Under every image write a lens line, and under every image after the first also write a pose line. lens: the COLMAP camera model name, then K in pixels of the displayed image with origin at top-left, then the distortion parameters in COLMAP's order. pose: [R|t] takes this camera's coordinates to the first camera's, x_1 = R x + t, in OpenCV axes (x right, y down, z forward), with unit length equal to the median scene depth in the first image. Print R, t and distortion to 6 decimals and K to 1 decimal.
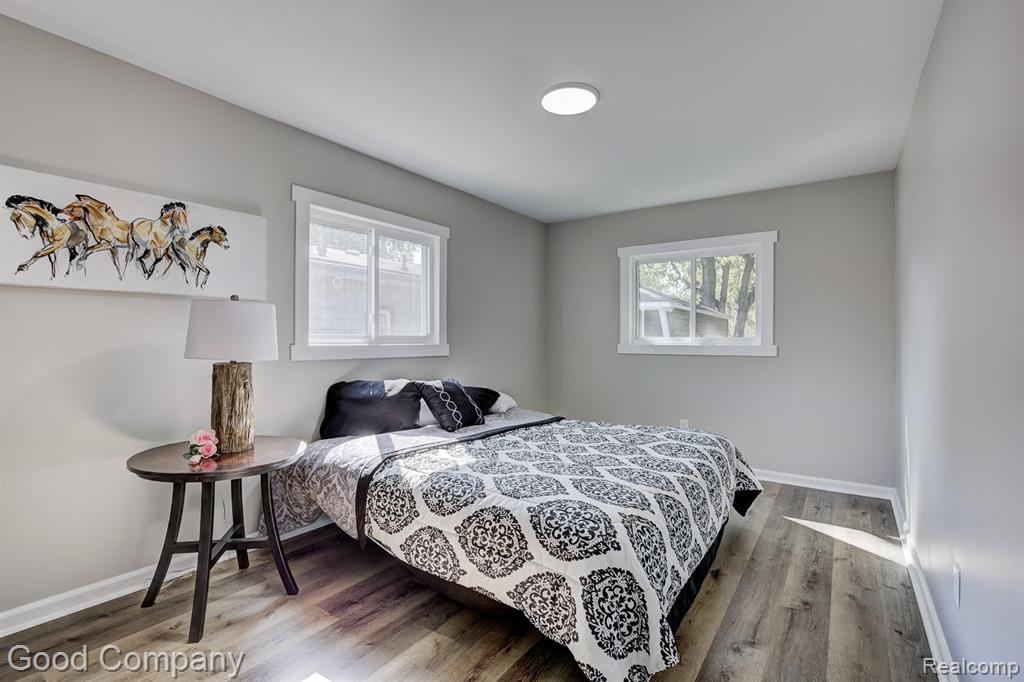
lens RADIAL K [[496.8, 0, 515.3], [0, 496.8, 338.7], [0, 0, 1]] dist [-0.029324, 0.028811]
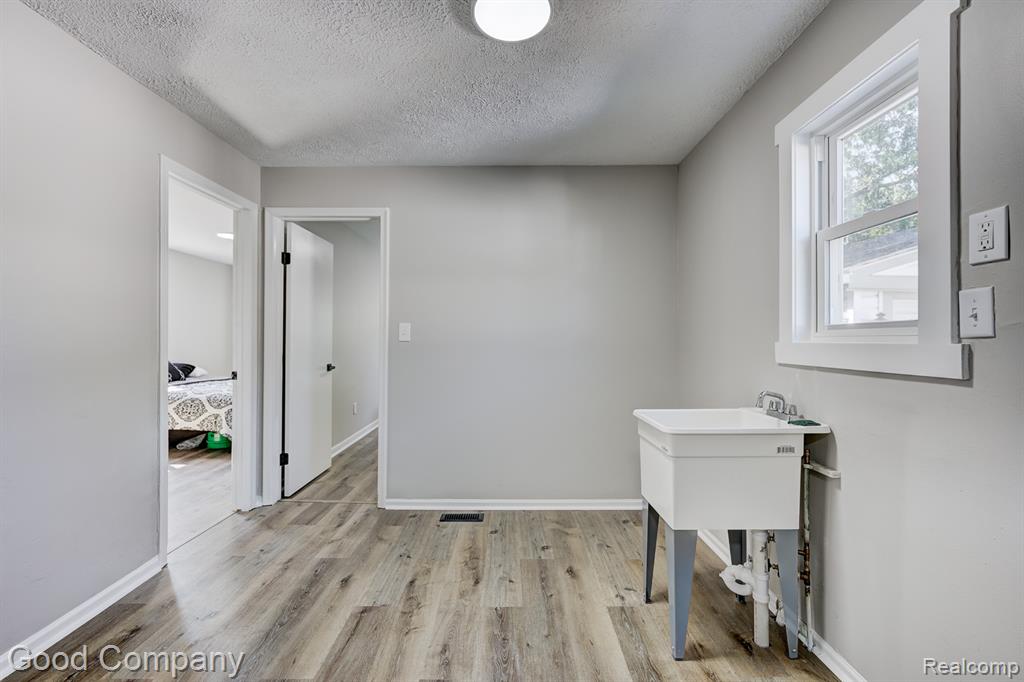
lens RADIAL K [[421.7, 0, 508.0], [0, 421.7, 340.7], [0, 0, 1]] dist [-0.023895, 0.000793]
pose [[0.823871, -0.000310, 0.566778, 0.087686], [-0.001053, 0.999997, 0.002077, 0.015146], [-0.566777, -0.002308, 0.823868, -1.705638]]
